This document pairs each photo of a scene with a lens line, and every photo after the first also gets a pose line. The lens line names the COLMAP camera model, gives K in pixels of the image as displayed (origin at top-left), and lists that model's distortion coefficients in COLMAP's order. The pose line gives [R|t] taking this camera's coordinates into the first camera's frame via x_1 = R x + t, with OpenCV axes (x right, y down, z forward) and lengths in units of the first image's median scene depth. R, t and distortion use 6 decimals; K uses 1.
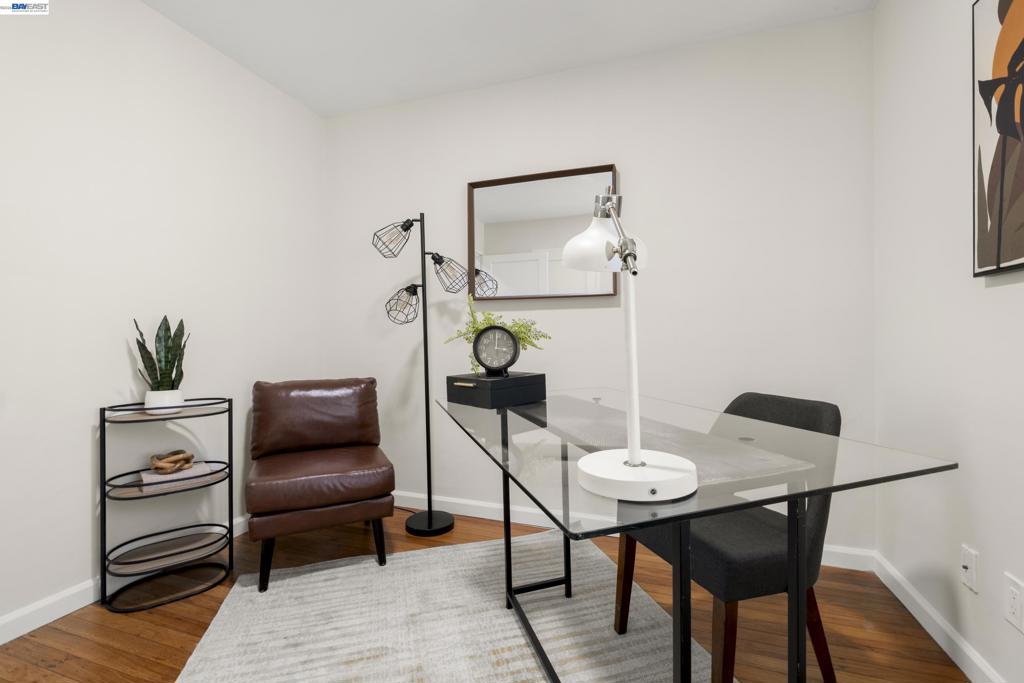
lens RADIAL K [[446.7, 0, 513.9], [0, 446.7, 338.7], [0, 0, 1]] dist [-0.004642, -0.000870]
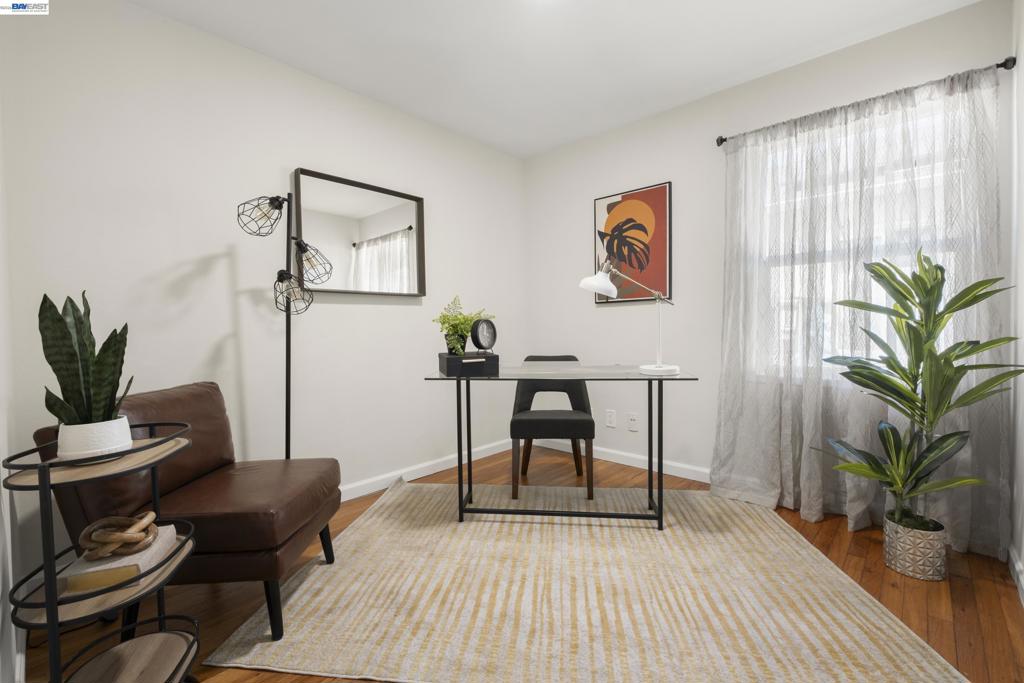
lens RADIAL K [[446.7, 0, 512.0], [0, 446.7, 339.6], [0, 0, 1]] dist [-0.004642, -0.000870]
pose [[0.396398, -0.026724, 0.917690, -1.230696], [0.014751, 0.999633, 0.022738, 0.007408], [-0.917960, 0.004524, 0.396646, 0.306920]]
